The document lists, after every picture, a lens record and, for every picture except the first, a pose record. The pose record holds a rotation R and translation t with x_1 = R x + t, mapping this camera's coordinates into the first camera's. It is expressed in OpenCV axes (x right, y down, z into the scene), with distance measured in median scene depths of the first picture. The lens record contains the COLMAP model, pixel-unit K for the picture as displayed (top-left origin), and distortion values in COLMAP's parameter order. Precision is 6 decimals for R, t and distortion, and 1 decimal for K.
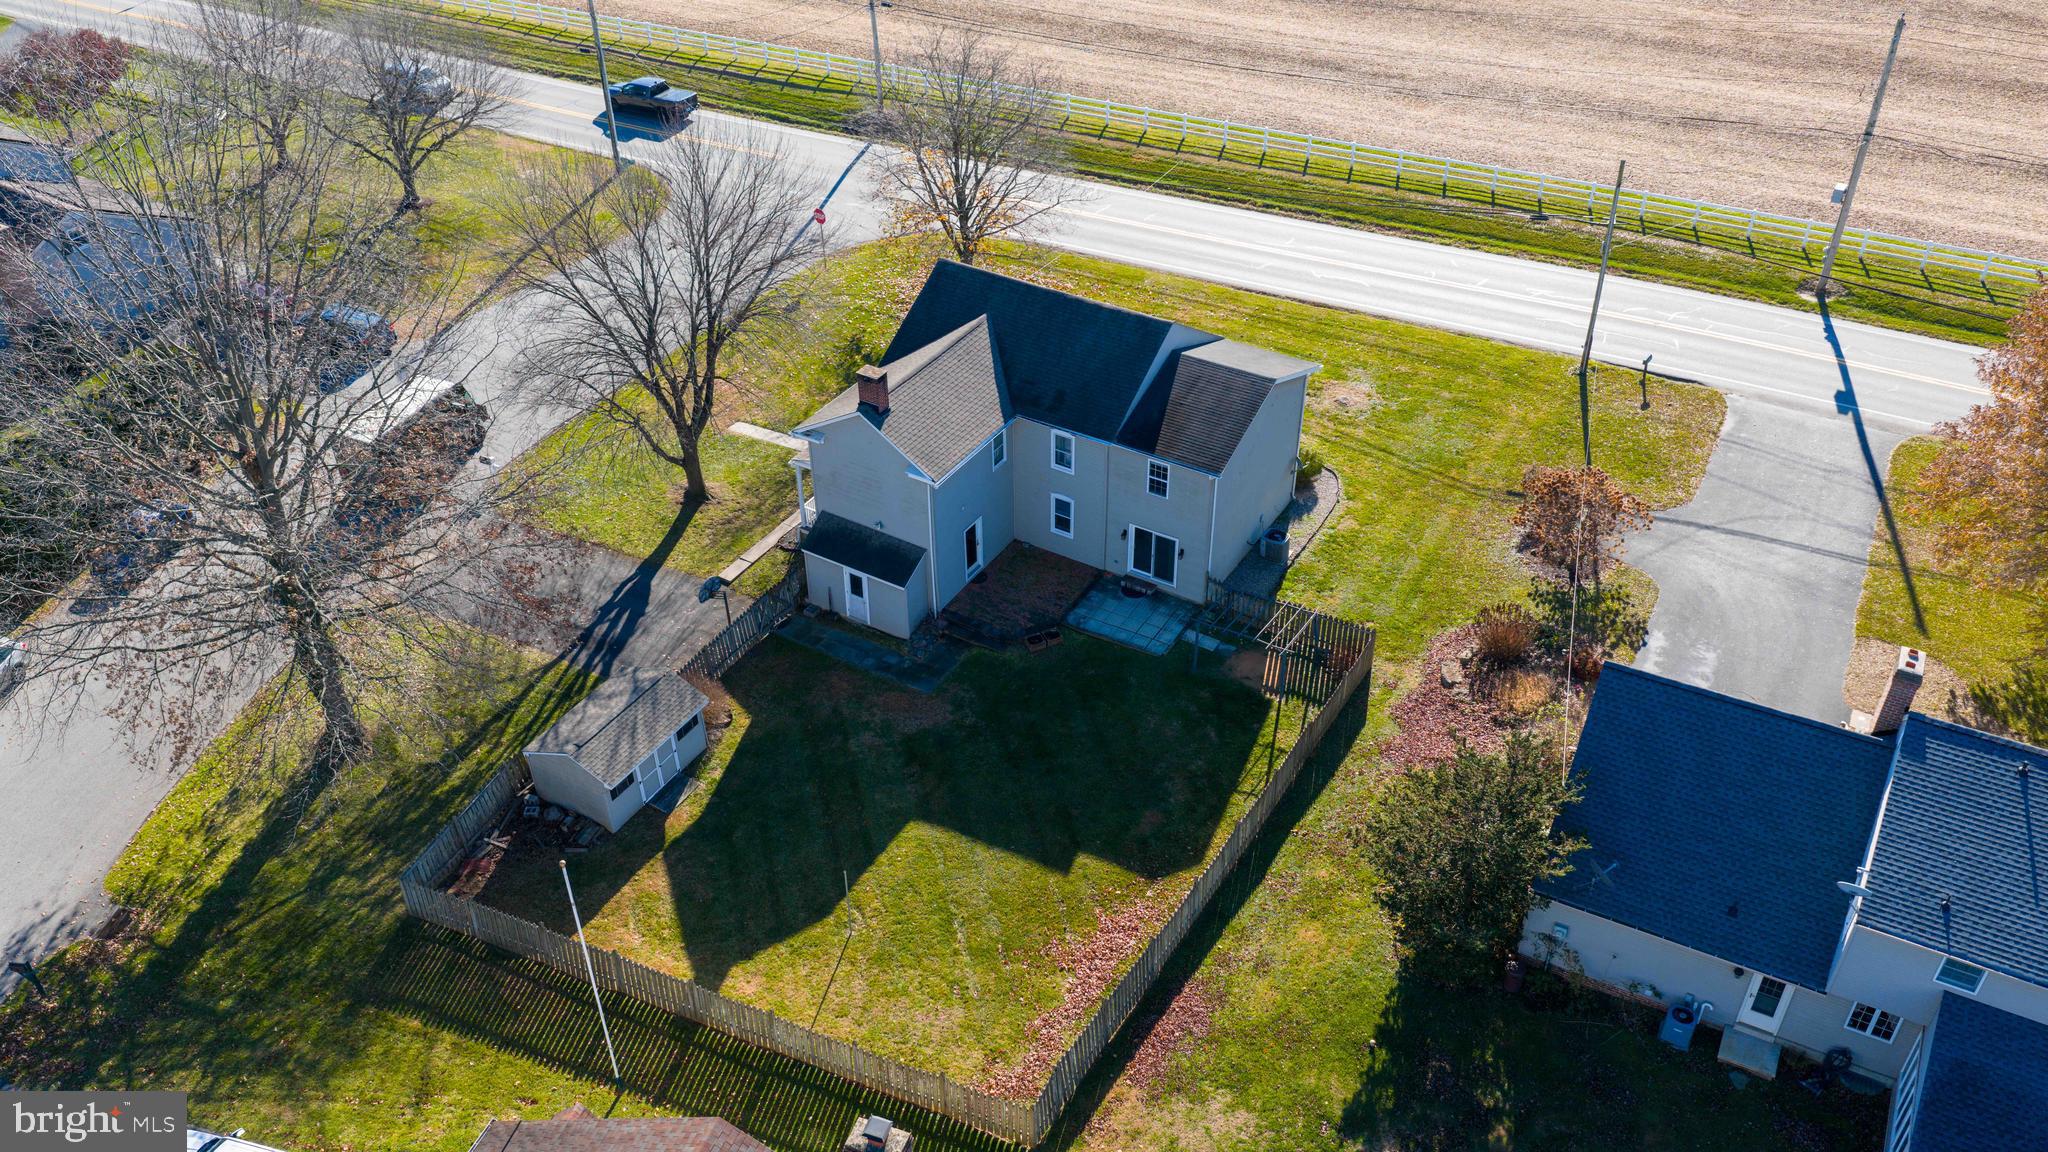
lens RADIAL K [[1631.6, 0, 1029.4], [0, 1631.6, 578.0], [0, 0, 1]] dist [-0.002124, 0.004786]
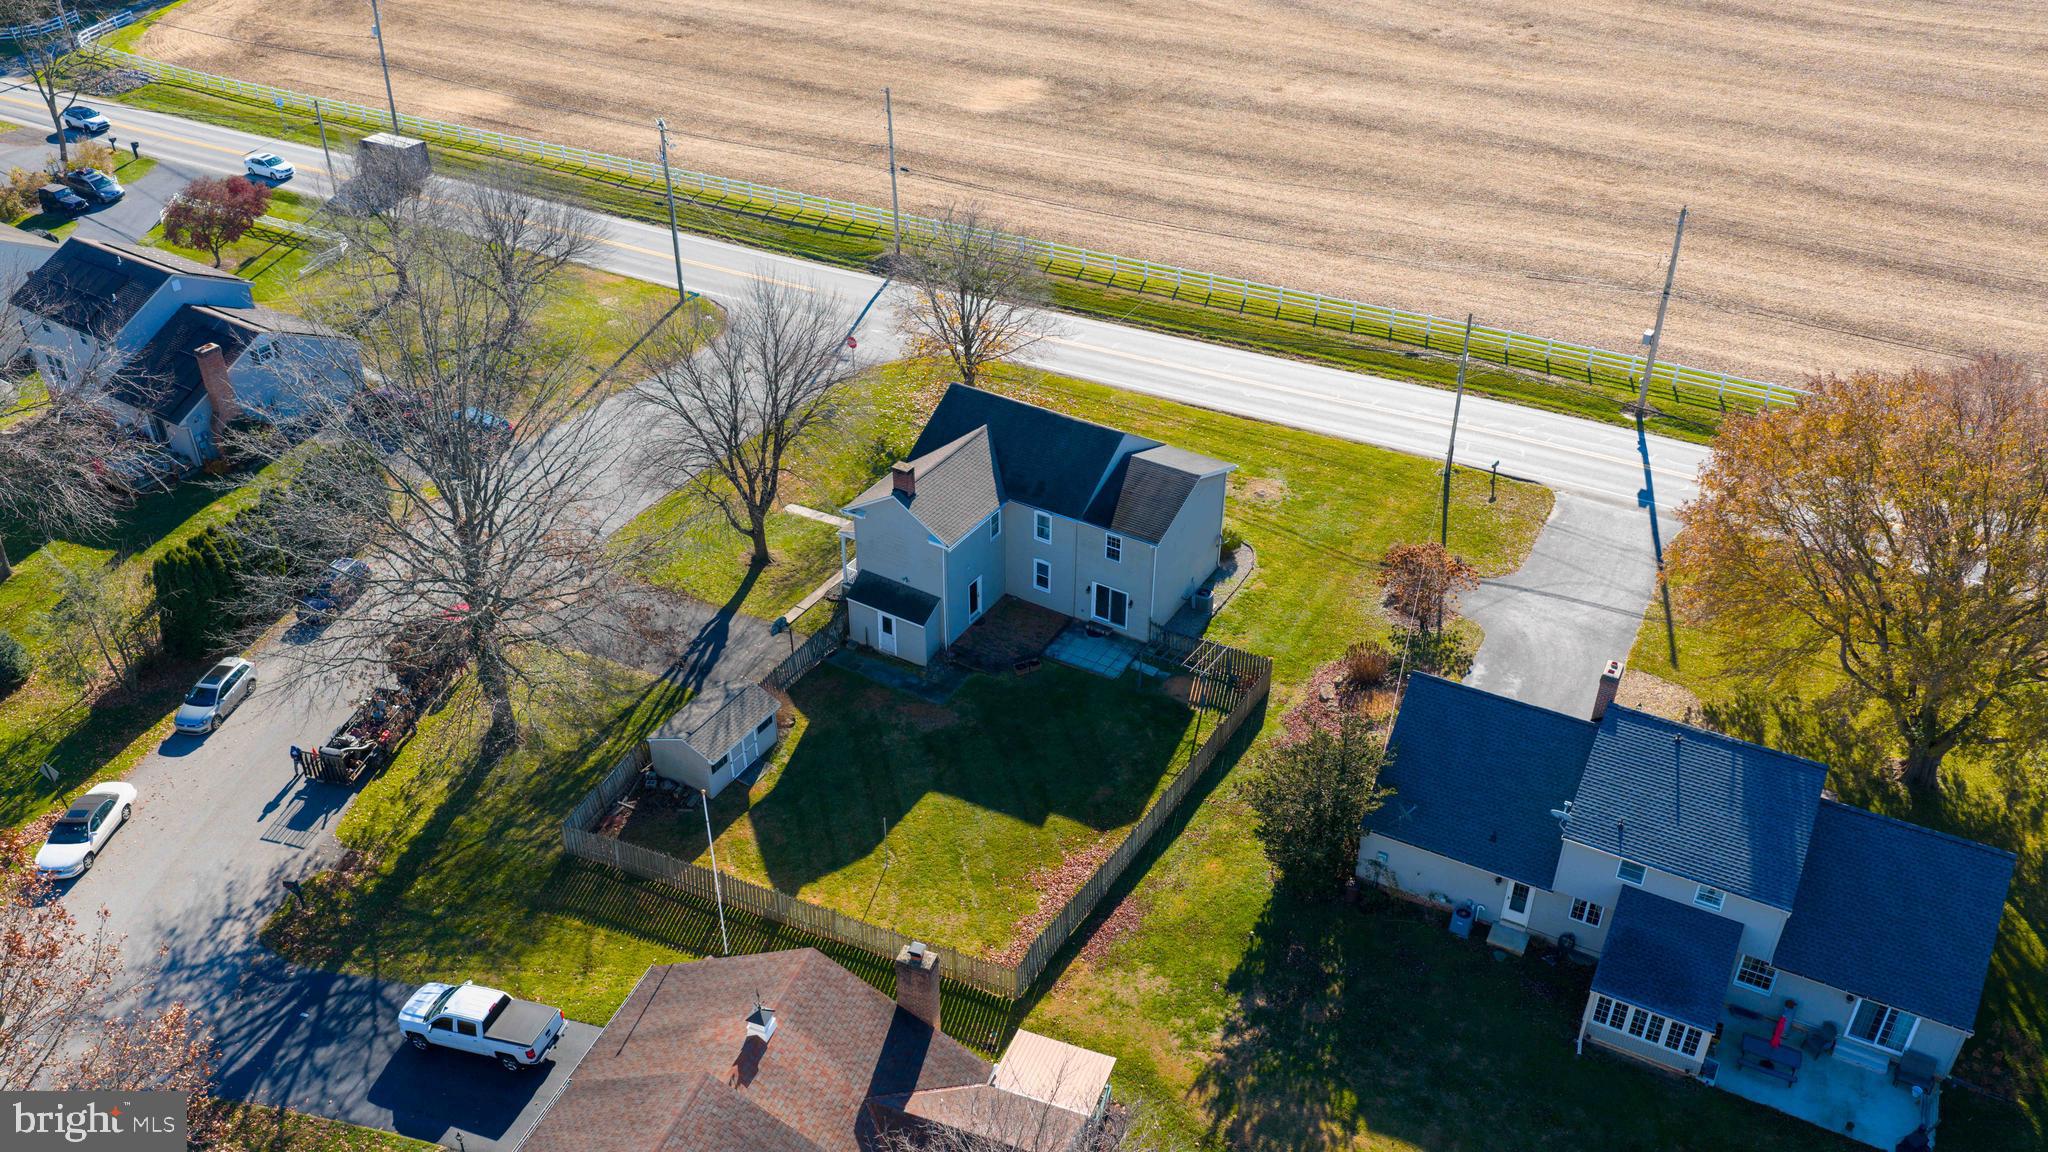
lens RADIAL K [[1631.6, 0, 1021.2], [0, 1631.6, 575.4], [0, 0, 1]] dist [-0.002124, 0.004786]
pose [[0.999923, 0.011658, 0.004192, -0.002488], [-0.011387, 0.998159, -0.059569, 0.042278], [-0.004878, 0.059517, 0.998215, -0.337941]]
